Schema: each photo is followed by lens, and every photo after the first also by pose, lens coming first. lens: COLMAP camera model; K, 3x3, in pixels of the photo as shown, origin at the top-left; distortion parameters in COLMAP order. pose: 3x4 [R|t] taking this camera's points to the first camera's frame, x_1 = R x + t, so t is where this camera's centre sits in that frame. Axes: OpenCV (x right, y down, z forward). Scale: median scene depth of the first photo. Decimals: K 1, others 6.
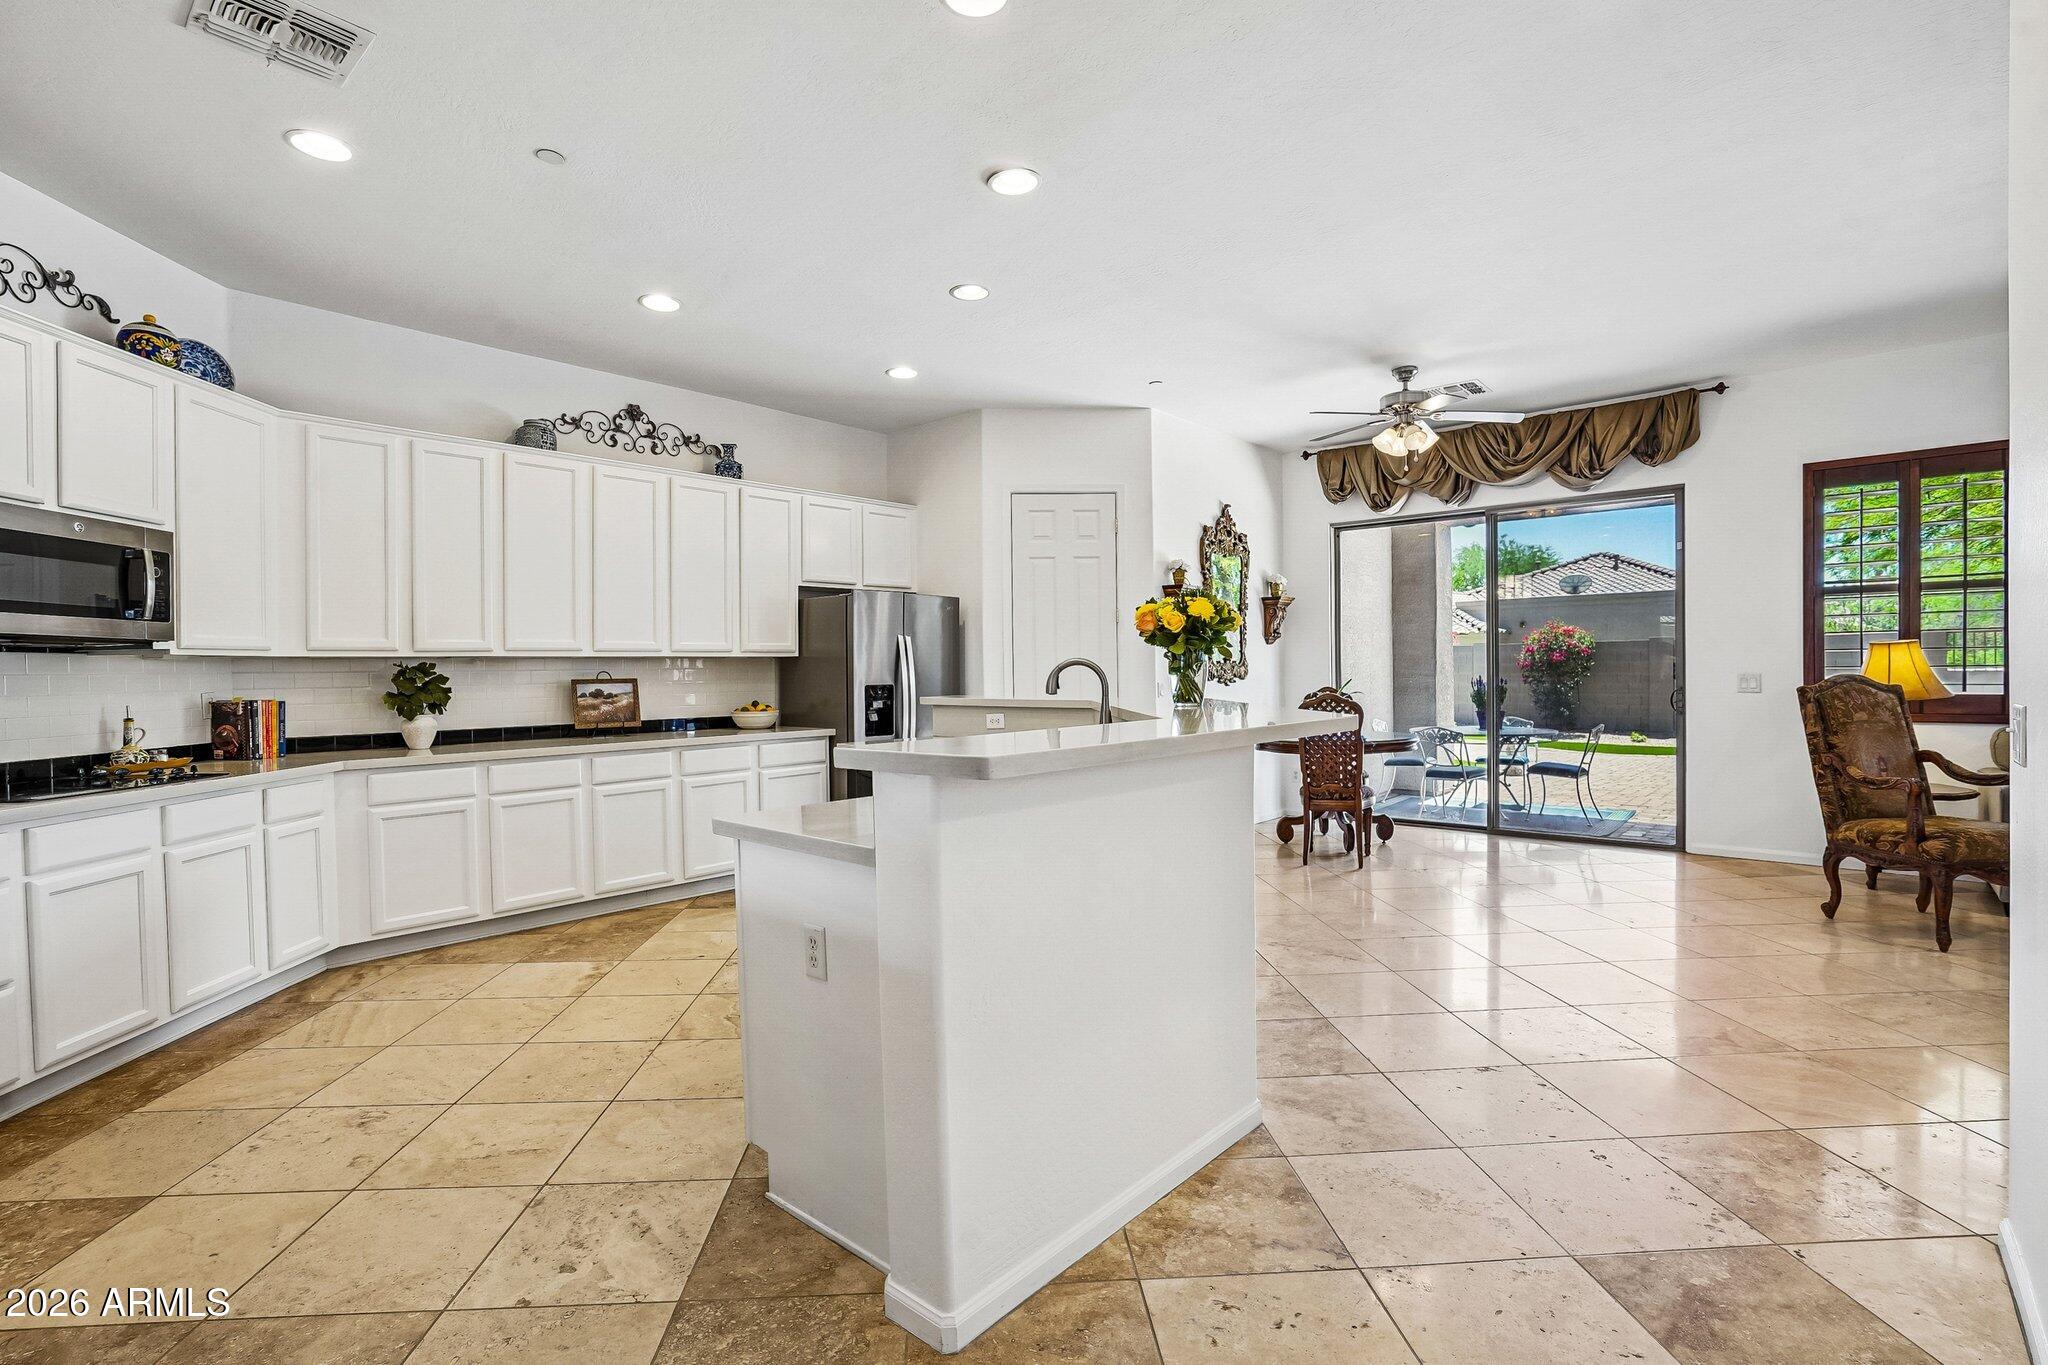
lens RADIAL K [[952.0, 0, 1017.6], [0, 952.0, 676.6], [0, 0, 1]] dist [-0.048892, 0.018954]
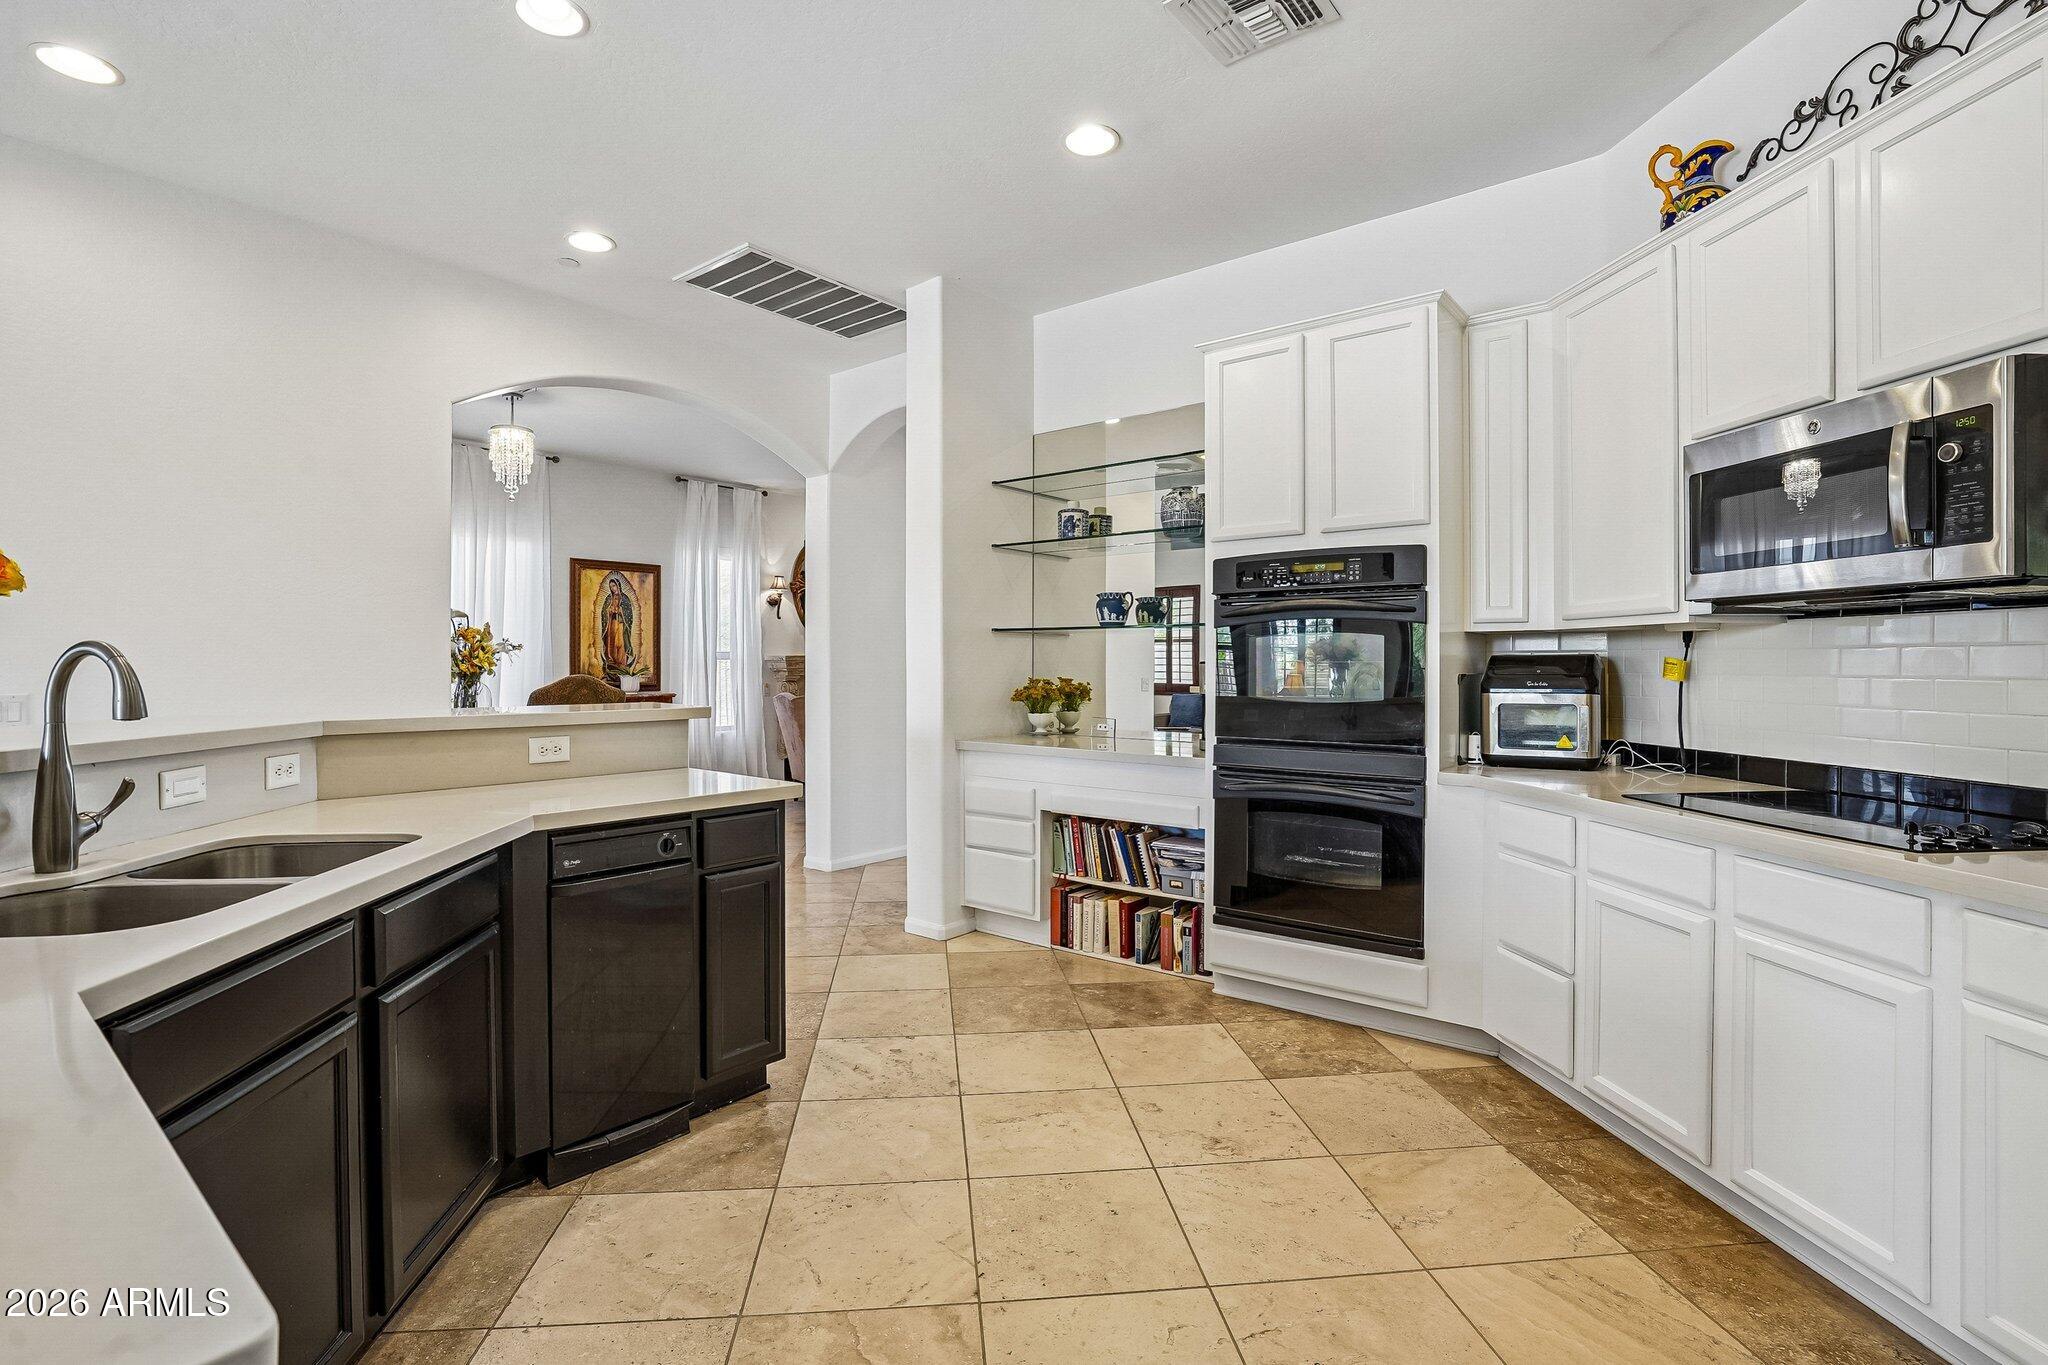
lens RADIAL K [[952.0, 0, 1017.6], [0, 952.0, 676.6], [0, 0, 1]] dist [-0.048892, 0.018954]
pose [[-0.999147, 0.015343, -0.038340, -0.213057], [0.014514, 0.999657, 0.021816, -0.002583], [0.038662, 0.021241, -0.999027, 0.855031]]
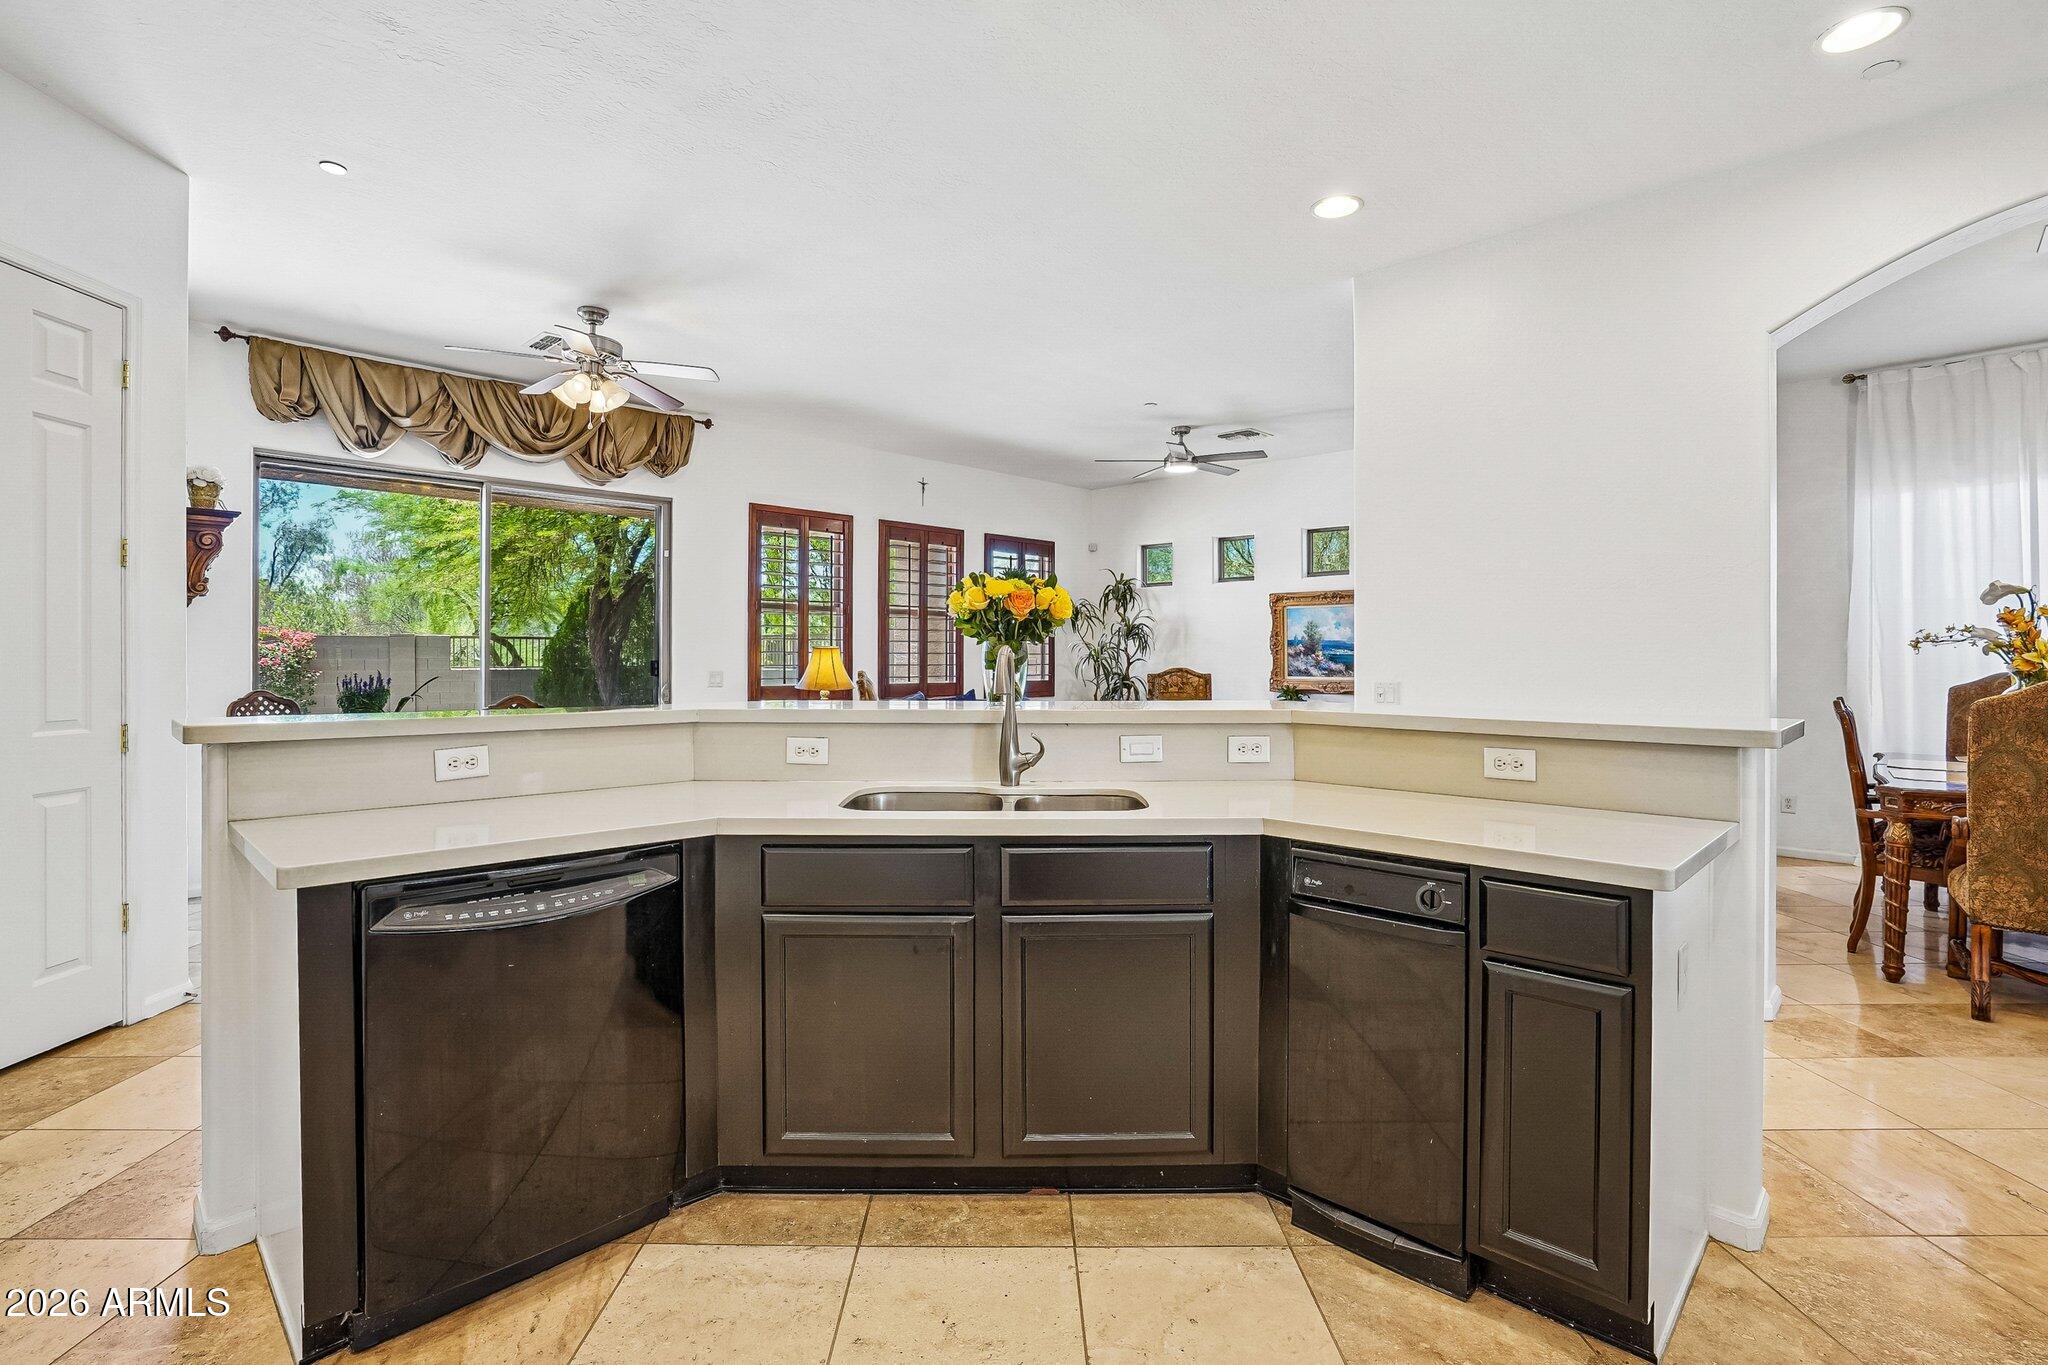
lens RADIAL K [[952.0, 0, 1017.6], [0, 952.0, 676.6], [0, 0, 1]] dist [-0.048892, 0.018954]
pose [[0.043249, -0.003973, 0.999056, -0.394120], [0.006300, 0.999973, 0.003704, 0.002207], [-0.999044, 0.006134, 0.043273, 0.556724]]
